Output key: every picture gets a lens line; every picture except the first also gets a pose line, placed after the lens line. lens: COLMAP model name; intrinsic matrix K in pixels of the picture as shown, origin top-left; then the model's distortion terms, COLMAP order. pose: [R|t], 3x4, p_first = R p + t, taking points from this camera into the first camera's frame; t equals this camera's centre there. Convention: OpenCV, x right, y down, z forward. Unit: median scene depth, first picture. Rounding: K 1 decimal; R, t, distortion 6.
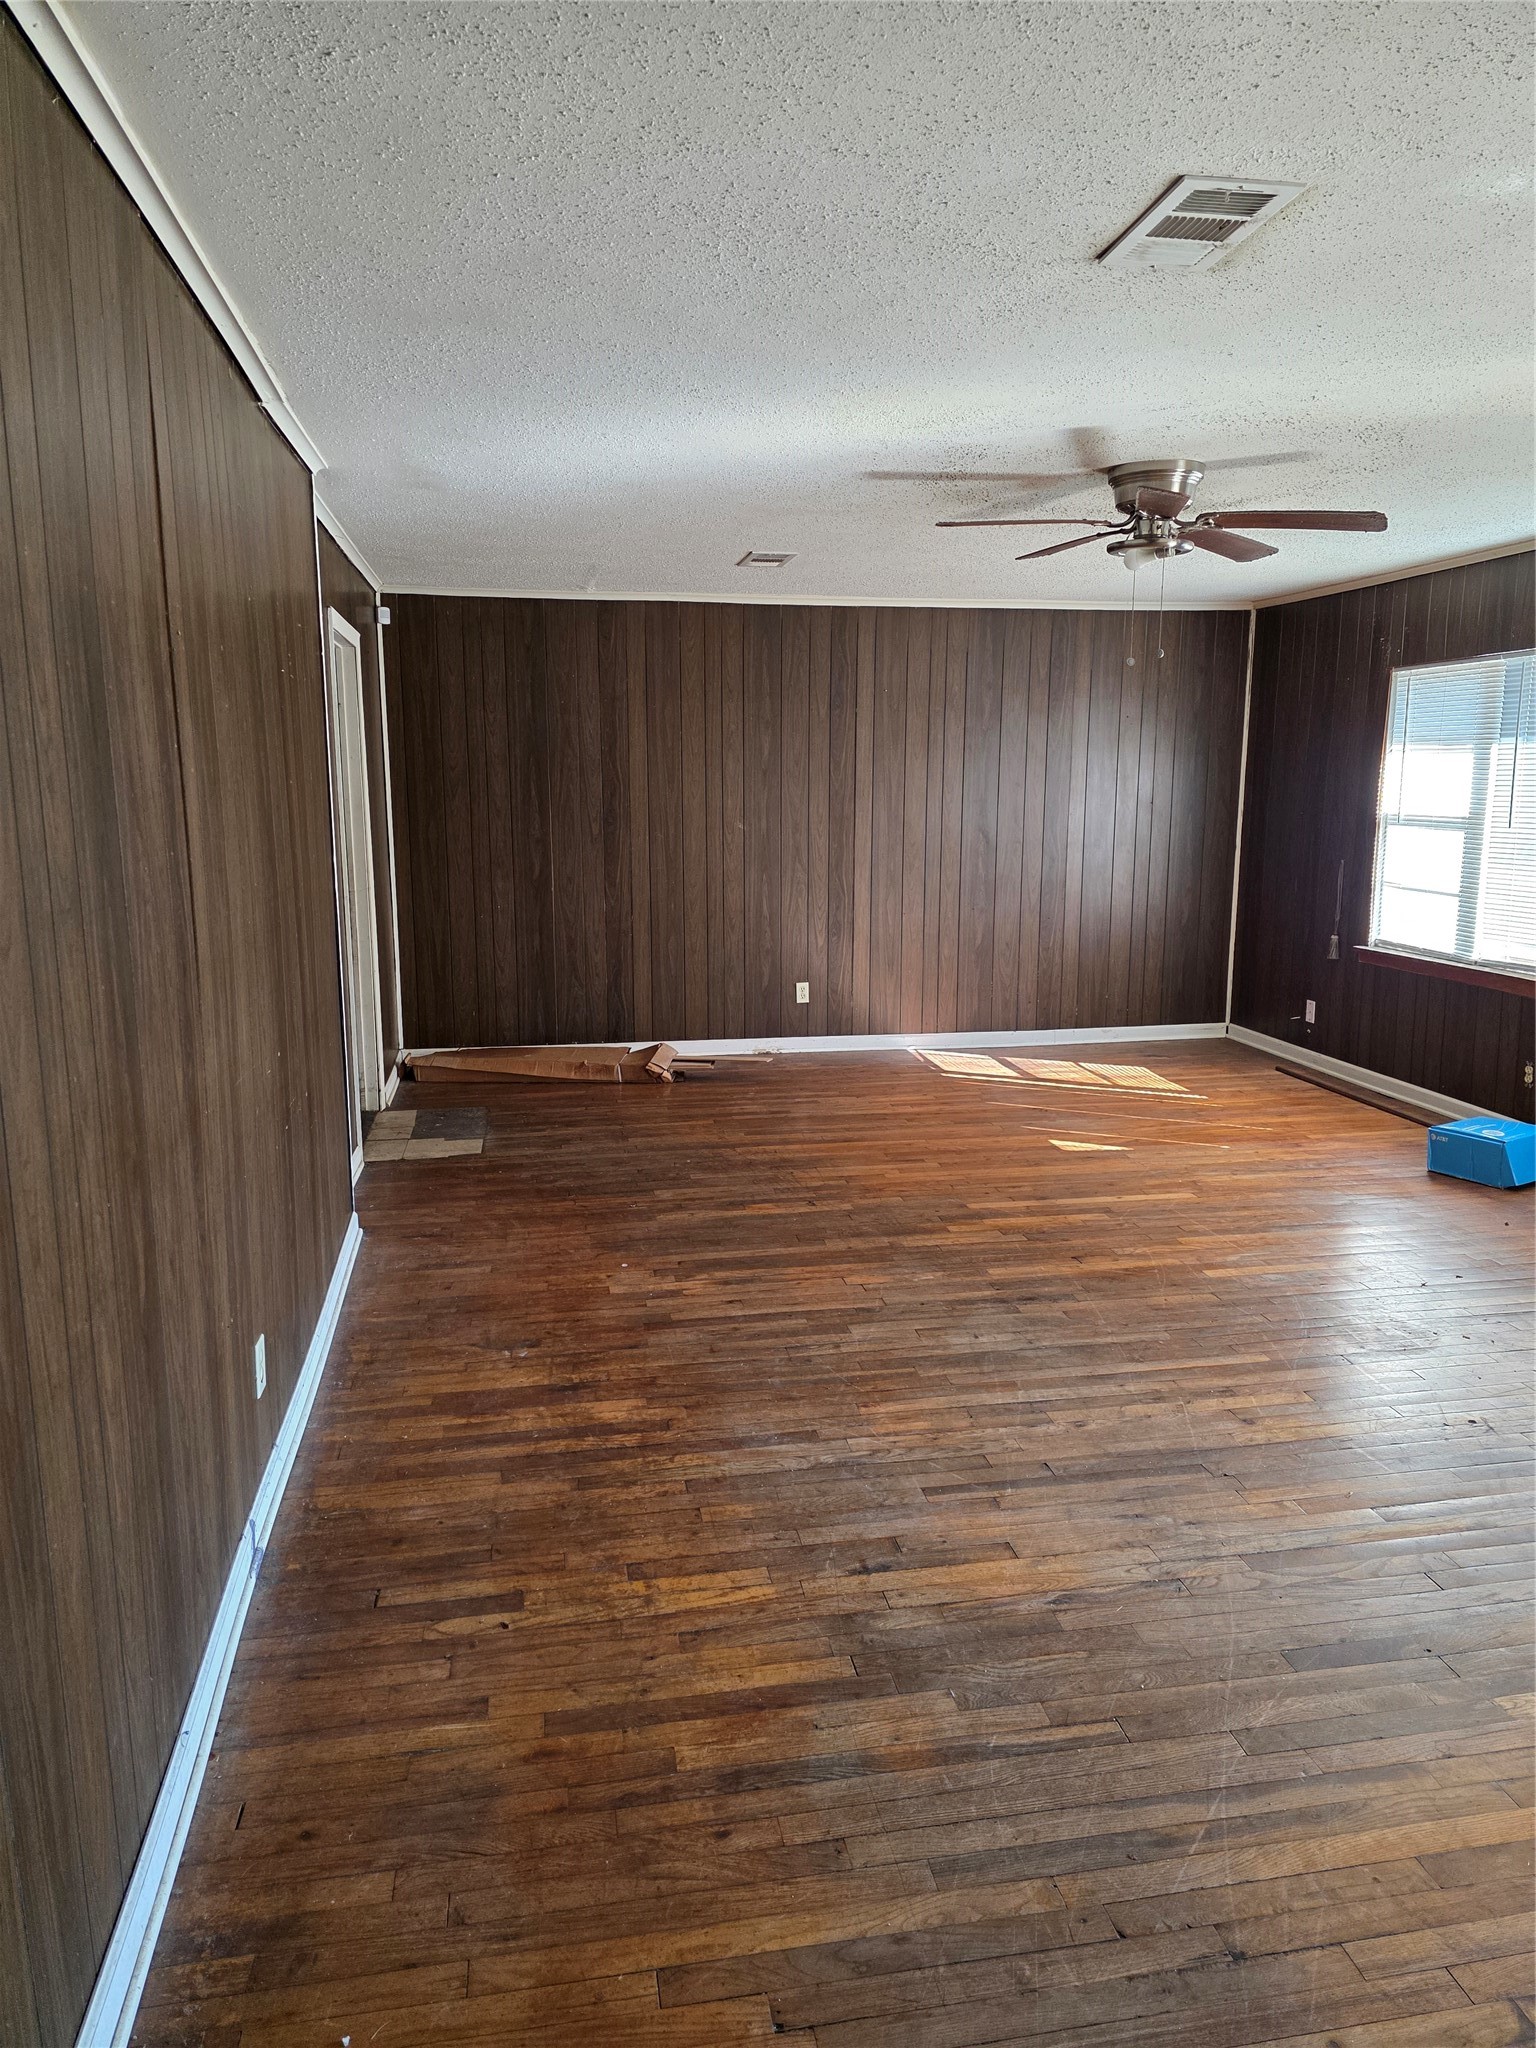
lens RADIAL K [[1385.3, 0, 771.5], [0, 1385.3, 1011.9], [0, 0, 1]] dist [0.088684, -0.074337]
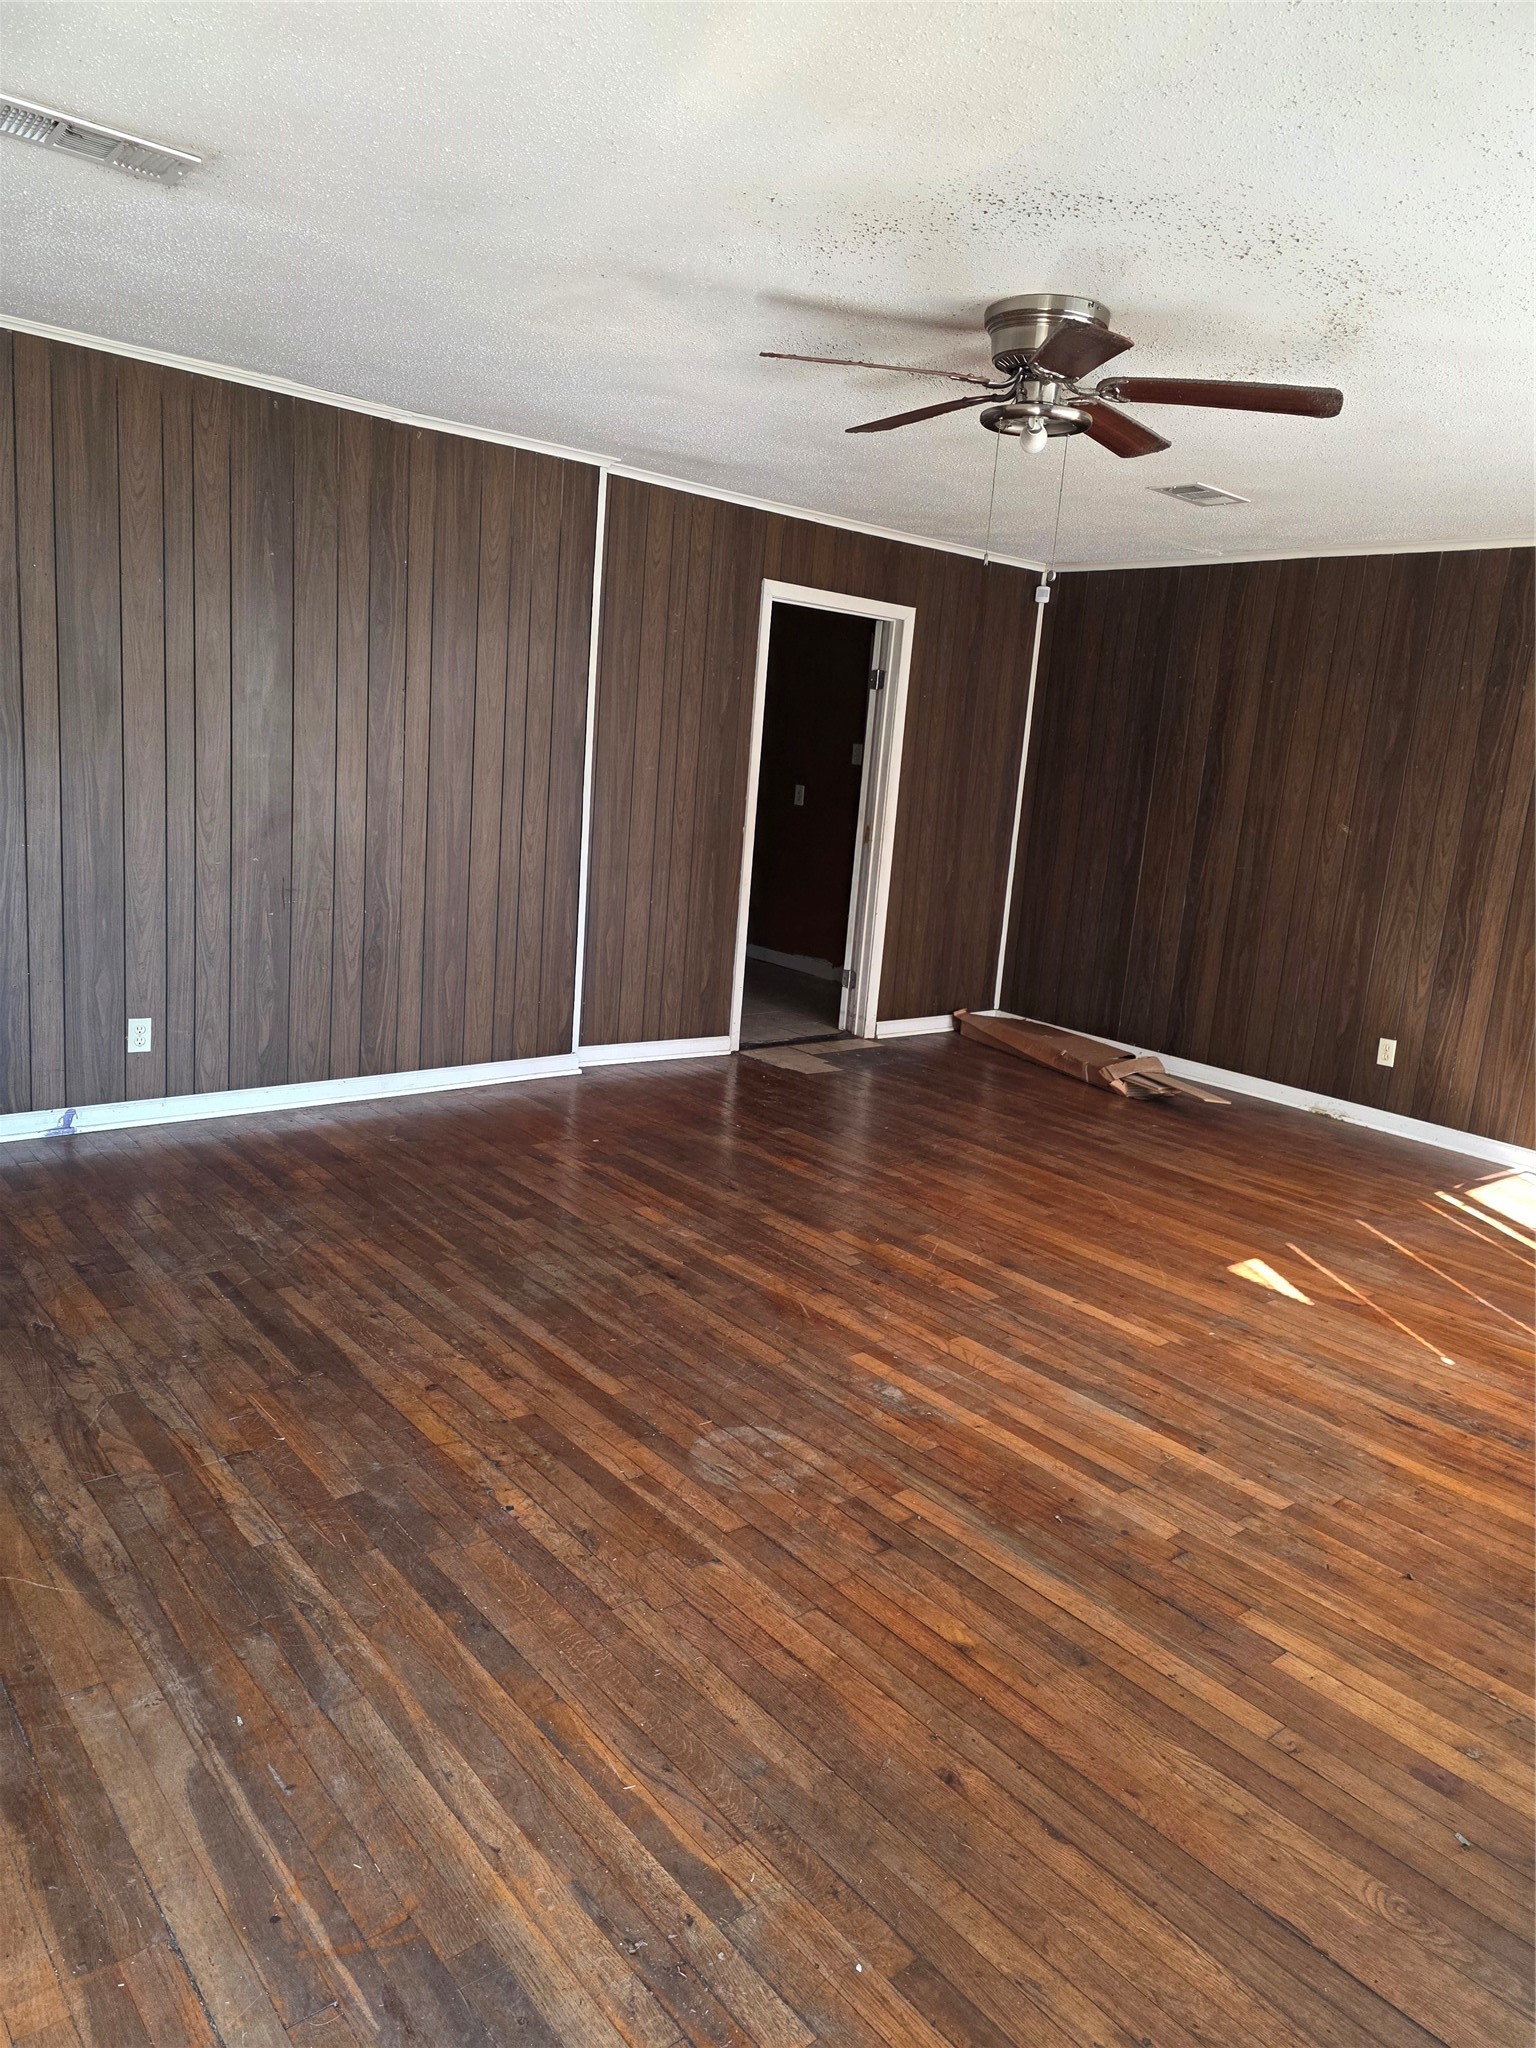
lens RADIAL K [[1385.3, 0, 771.5], [0, 1385.3, 1011.9], [0, 0, 1]] dist [0.088684, -0.074337]
pose [[0.479409, 0.199982, -0.854502, 0.832561], [-0.226109, 0.968964, 0.099914, -0.058289], [0.847963, 0.145311, 0.509748, 0.493930]]
